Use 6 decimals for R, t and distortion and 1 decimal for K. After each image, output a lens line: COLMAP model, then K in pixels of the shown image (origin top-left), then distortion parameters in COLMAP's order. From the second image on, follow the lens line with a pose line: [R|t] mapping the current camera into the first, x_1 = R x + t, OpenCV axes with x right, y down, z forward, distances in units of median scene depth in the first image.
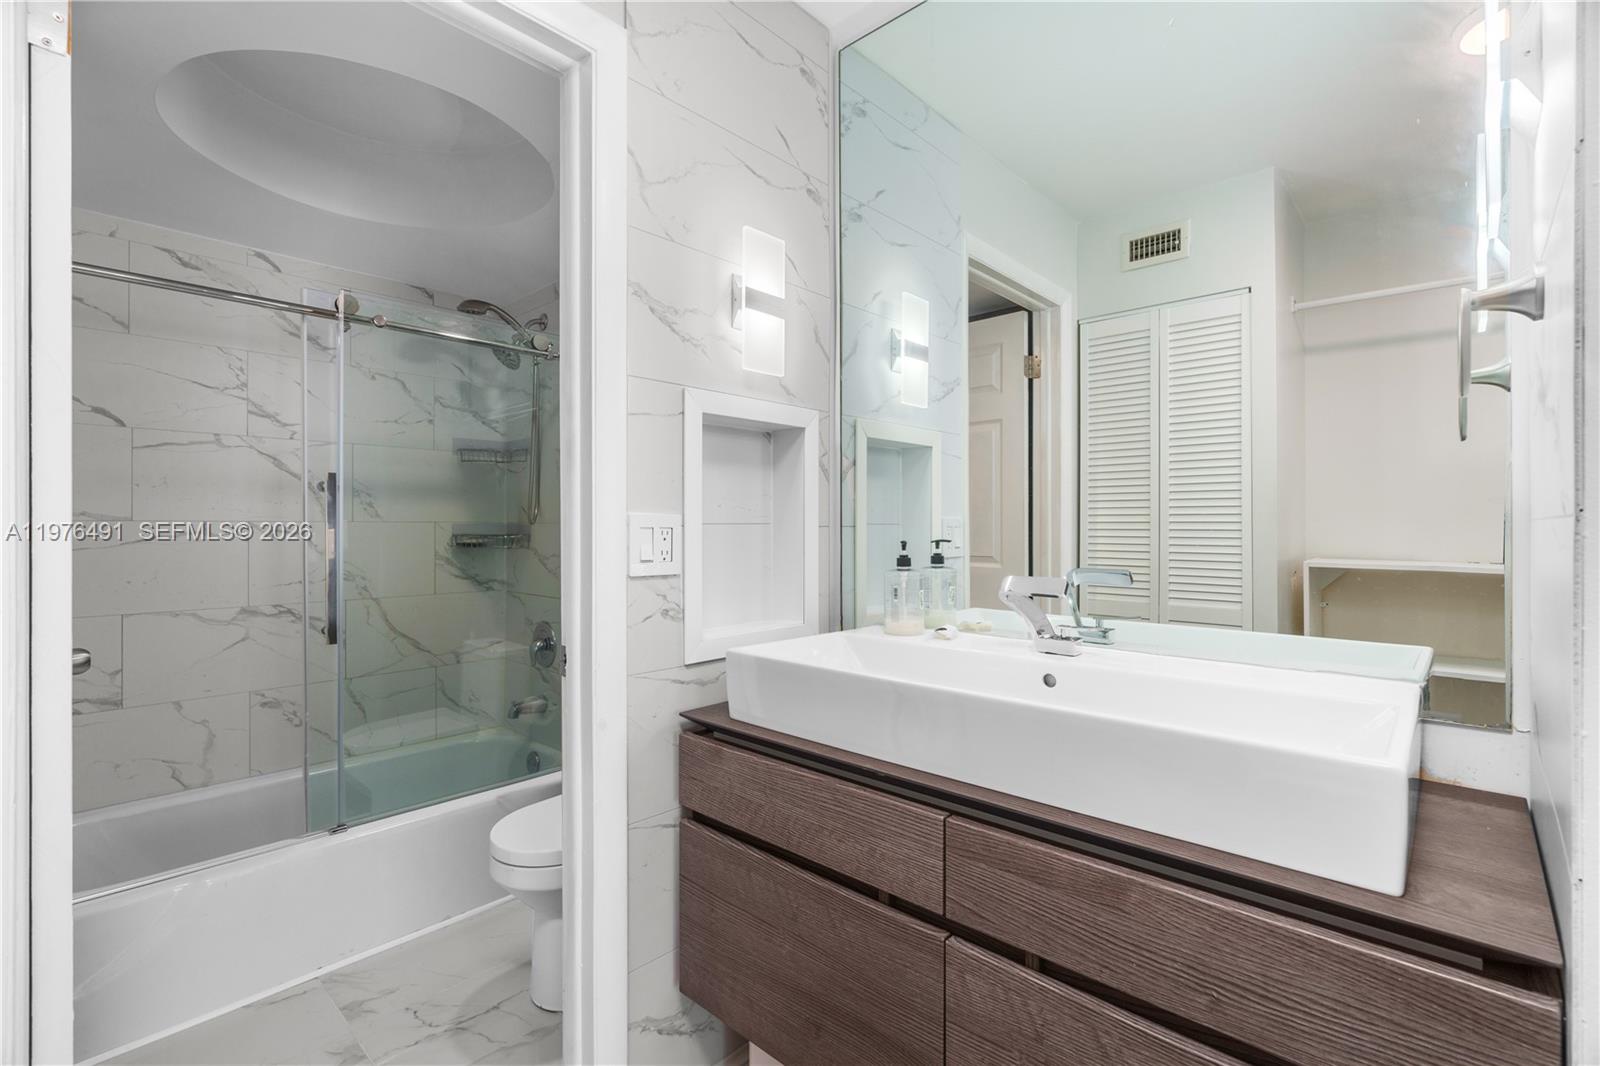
lens RADIAL K [[721.6, 0, 800.3], [0, 721.6, 524.9], [0, 0, 1]] dist [-0.010995, 0.000112]
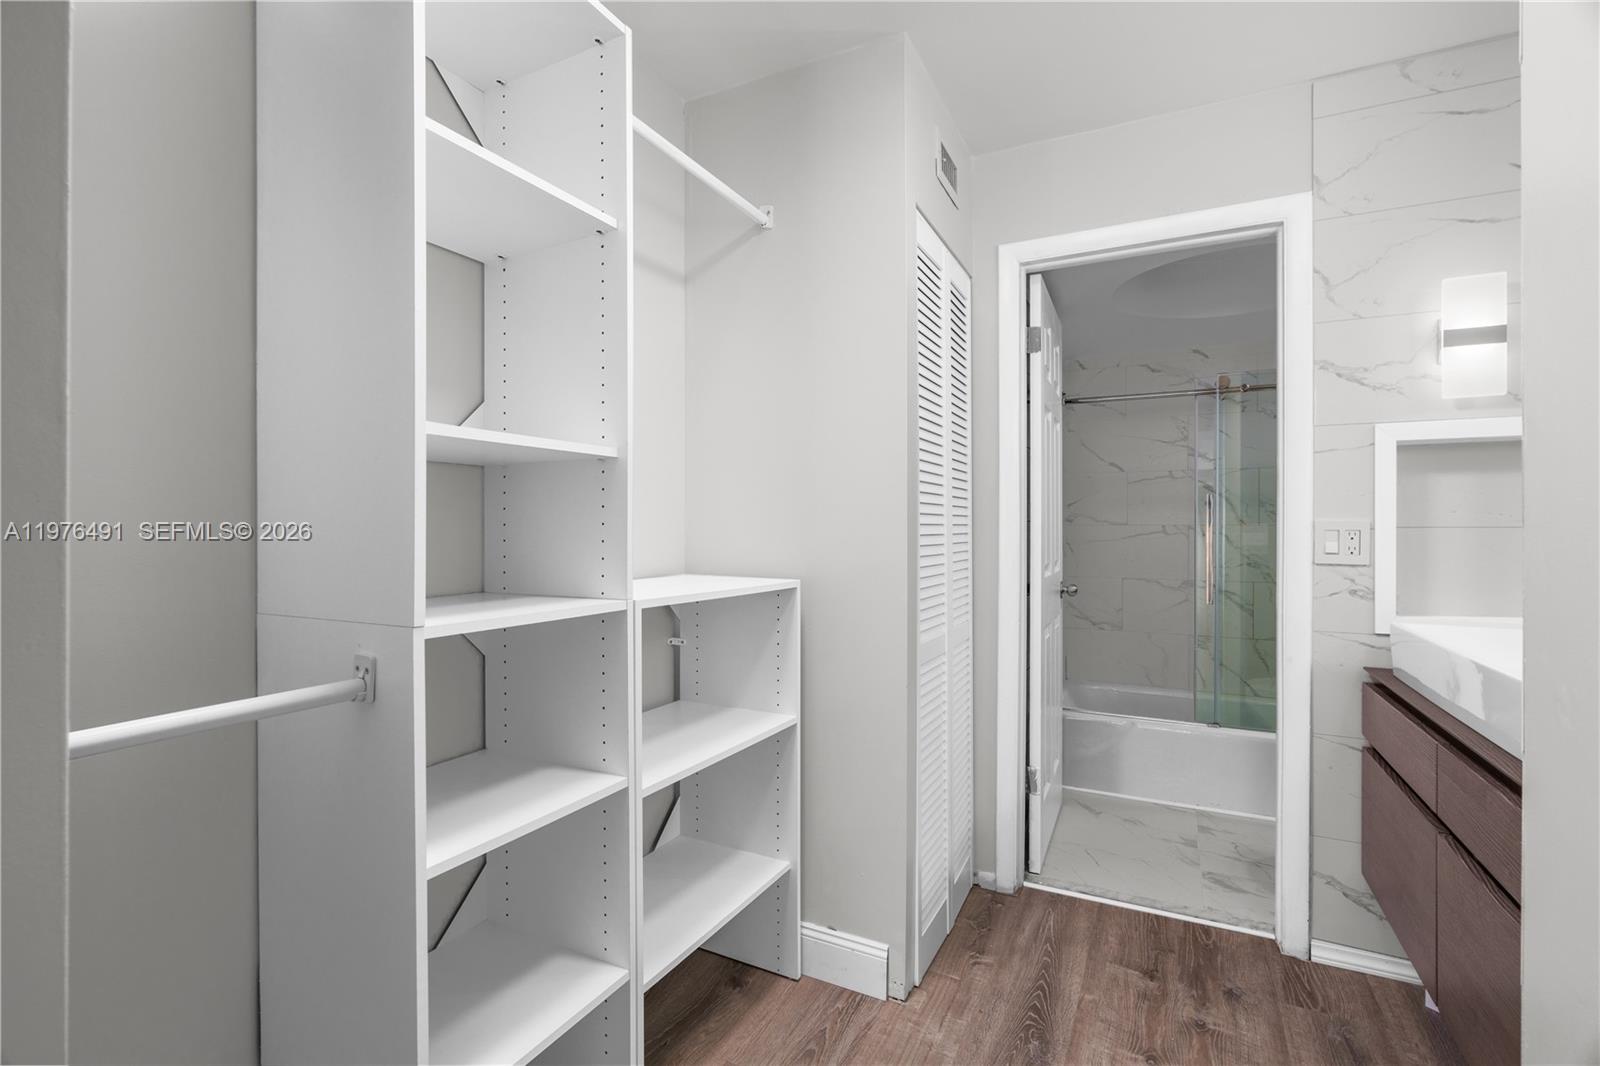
lens RADIAL K [[721.6, 0, 800.3], [0, 721.6, 524.9], [0, 0, 1]] dist [-0.010995, 0.000112]
pose [[0.267870, -0.001777, -0.963453, 0.837223], [-0.001003, 0.999997, -0.002123, -0.002094], [0.963454, 0.001536, 0.267868, -0.375835]]
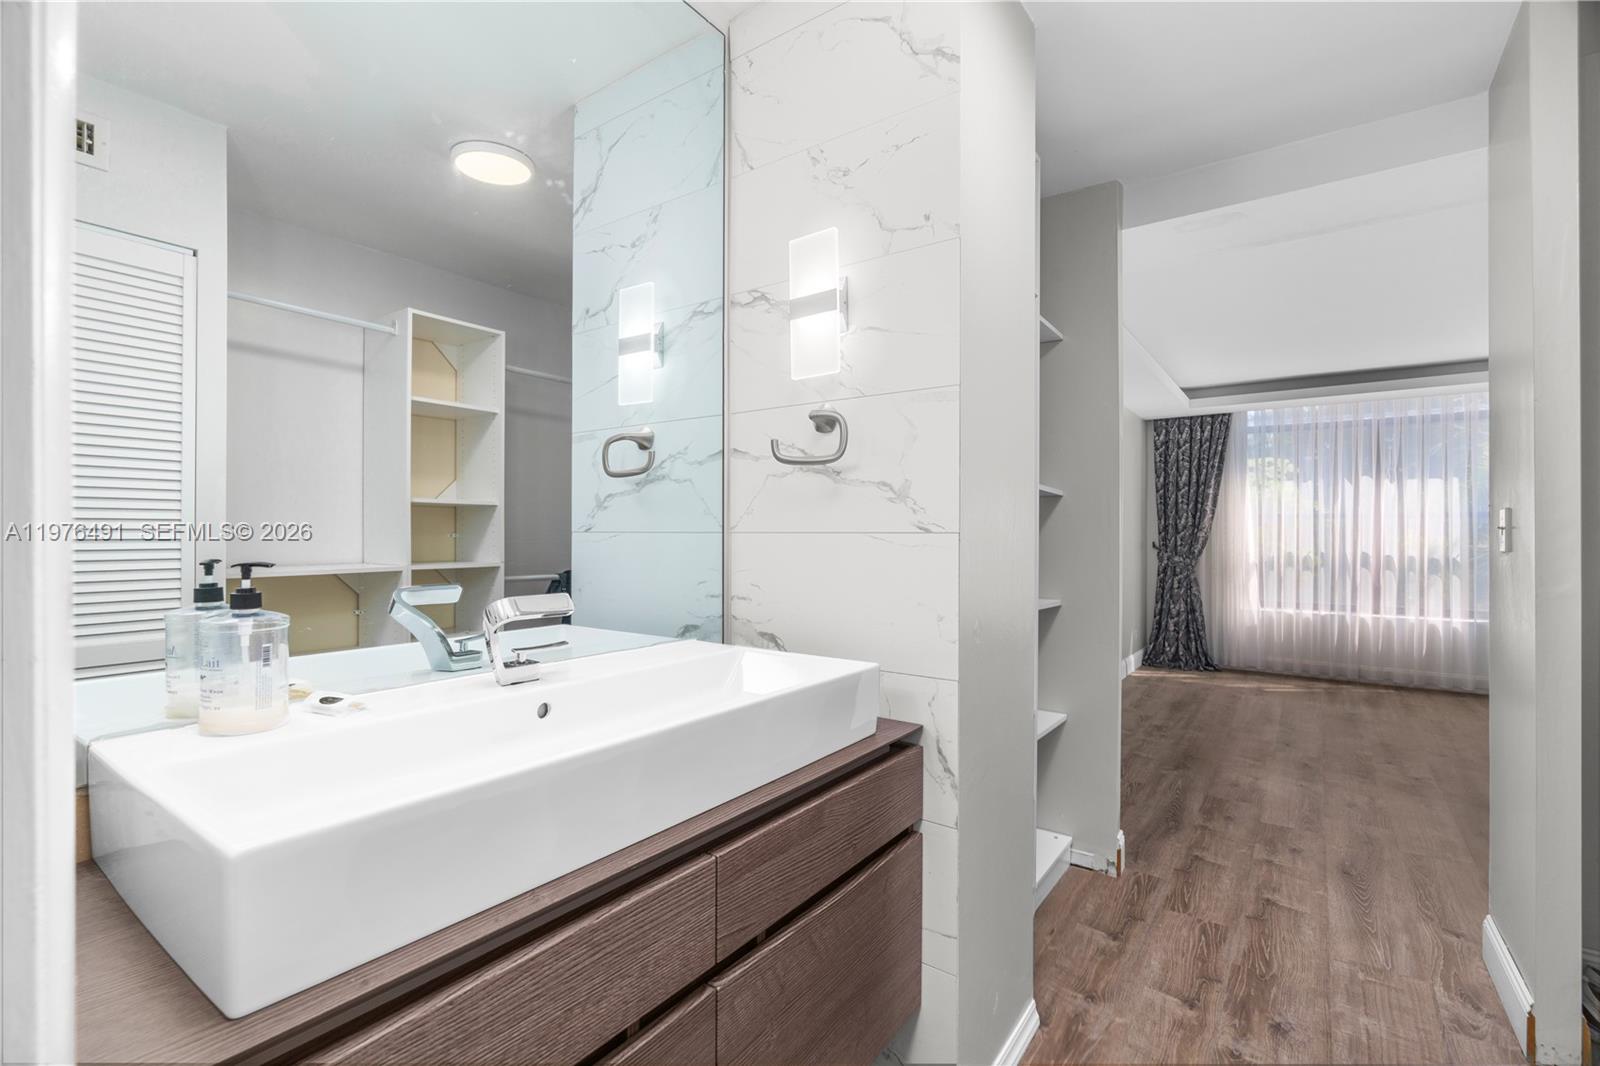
lens RADIAL K [[710.0, 0, 800.0], [0, 710.0, 533.0], [0, 0, 1]] dist [-0.029203, -0.000056]
pose [[-0.123874, 0.002915, 0.992294, -0.624587], [-0.003949, 0.999986, -0.003430, 0.004715], [-0.992290, -0.004343, -0.123860, 0.911726]]
